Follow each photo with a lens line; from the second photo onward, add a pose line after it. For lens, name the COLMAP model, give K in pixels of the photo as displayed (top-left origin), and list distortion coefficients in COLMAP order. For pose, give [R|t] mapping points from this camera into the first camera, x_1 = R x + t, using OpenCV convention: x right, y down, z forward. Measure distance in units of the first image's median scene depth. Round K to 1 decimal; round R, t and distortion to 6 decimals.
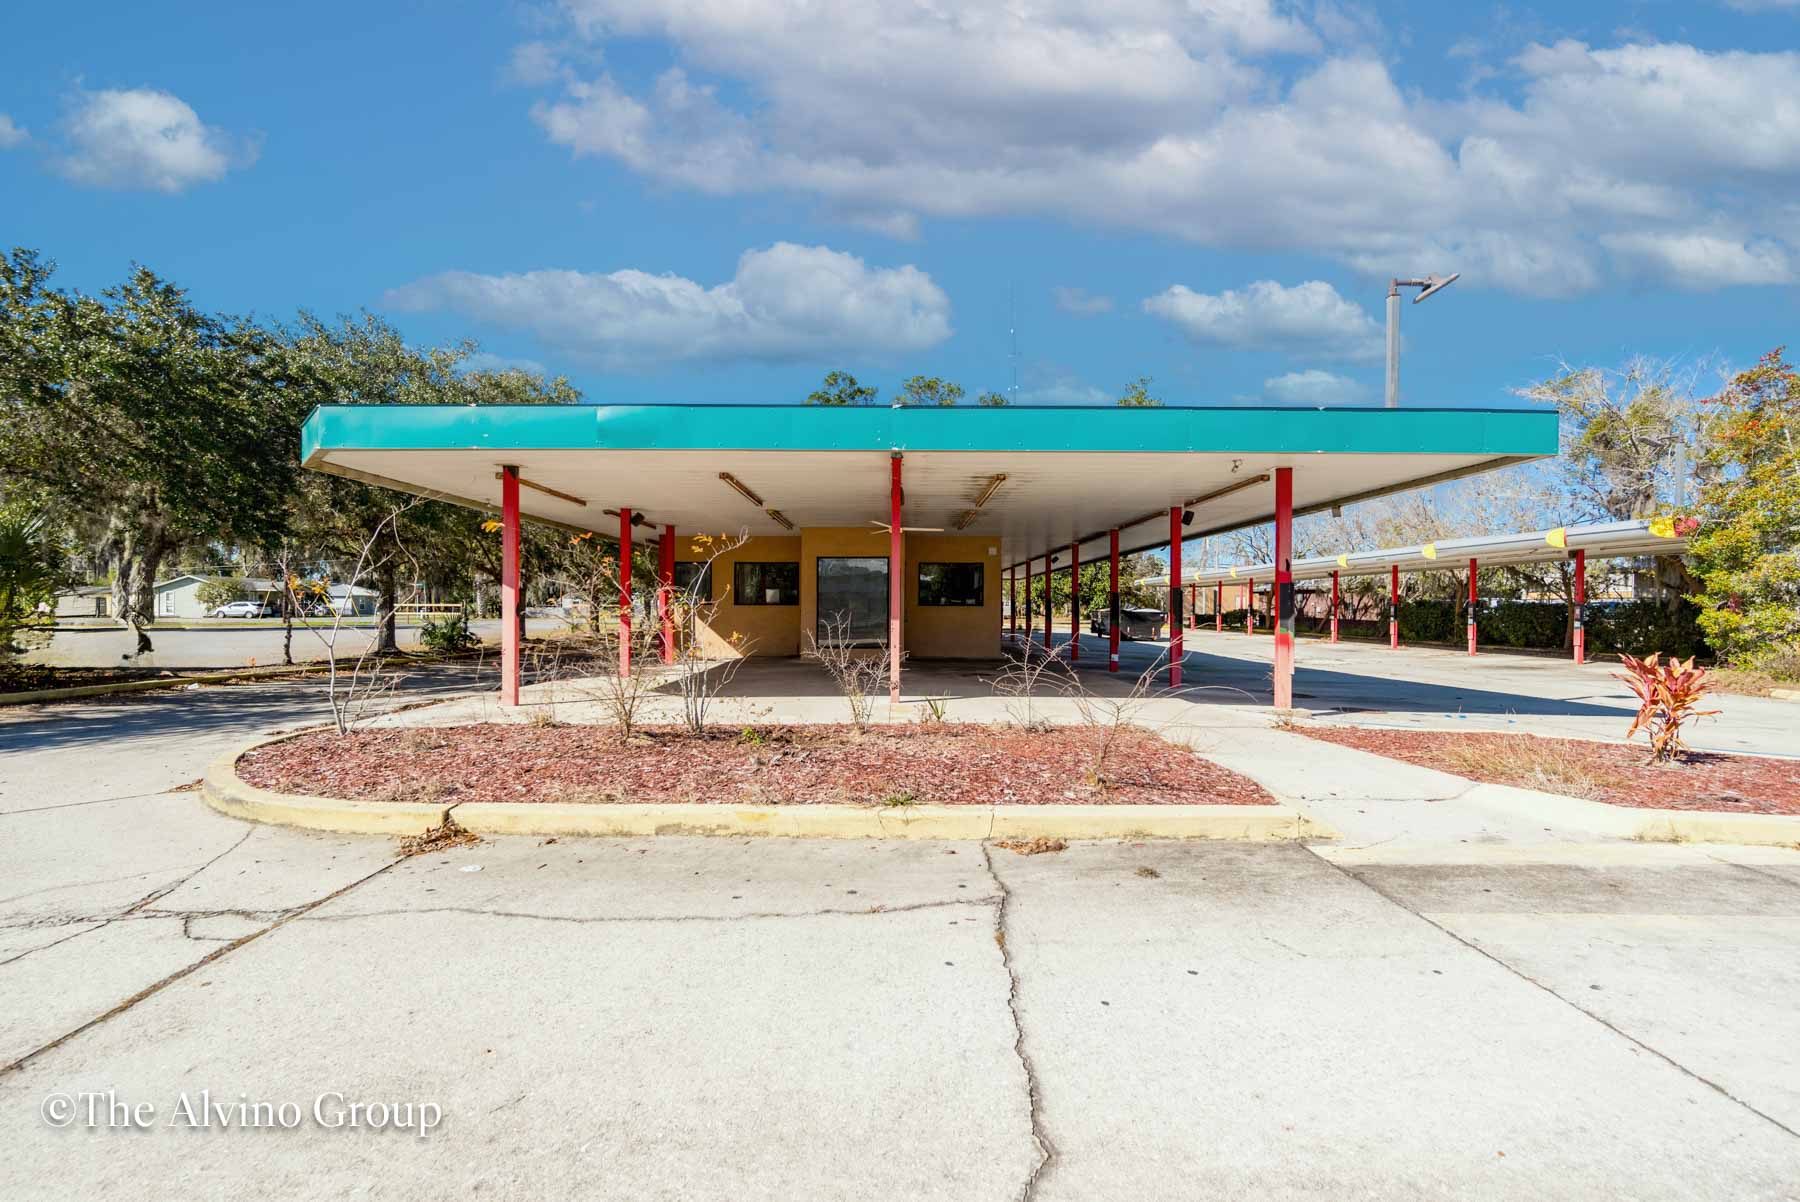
lens RADIAL K [[725.0, 0, 900.0], [0, 725.0, 601.0], [0, 0, 1]] dist [0.012390, 0.000090]
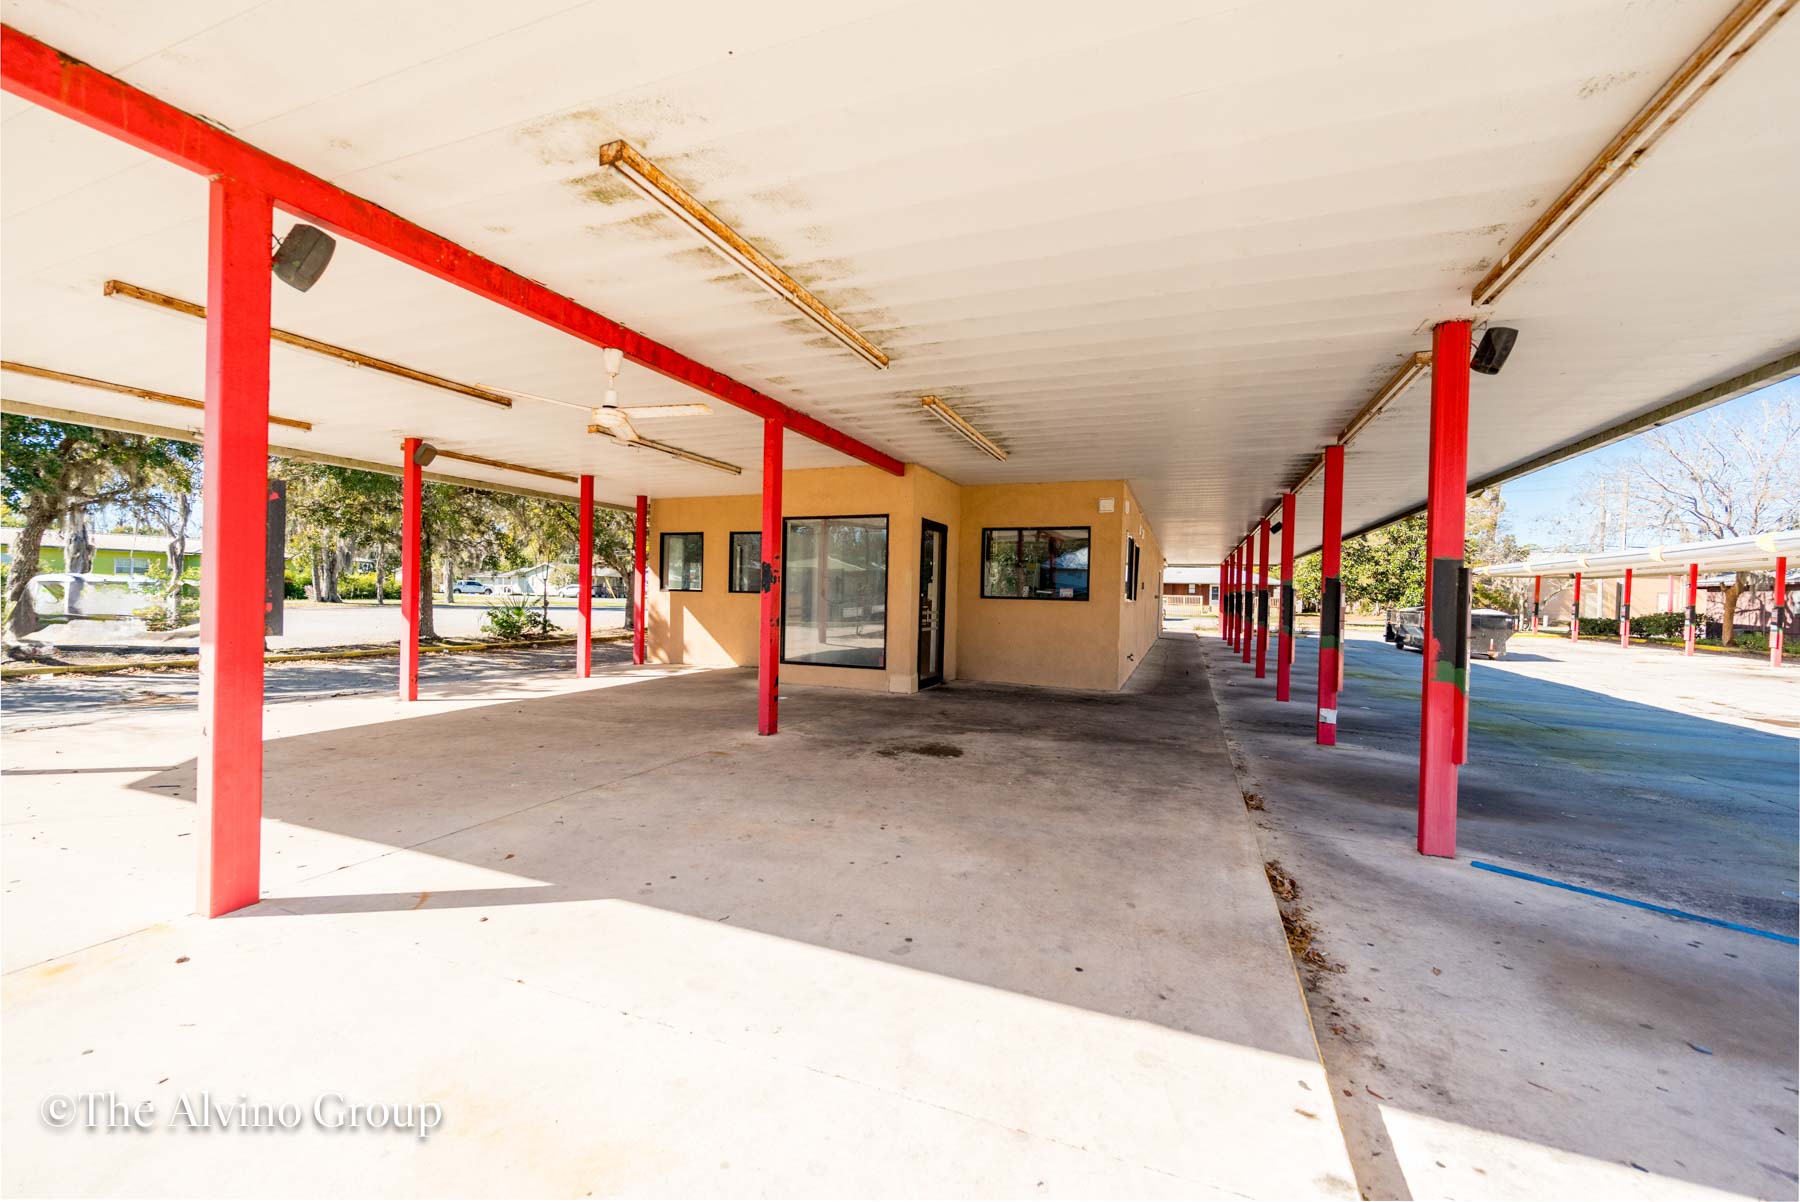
lens RADIAL K [[725.0, 0, 900.0], [0, 725.0, 601.0], [0, 0, 1]] dist [0.012390, 0.000090]
pose [[0.932640, 0.019573, -0.360276, 0.068299], [-0.014649, 0.999758, 0.016393, 0.000085], [0.360510, -0.010011, 0.932702, 0.149627]]
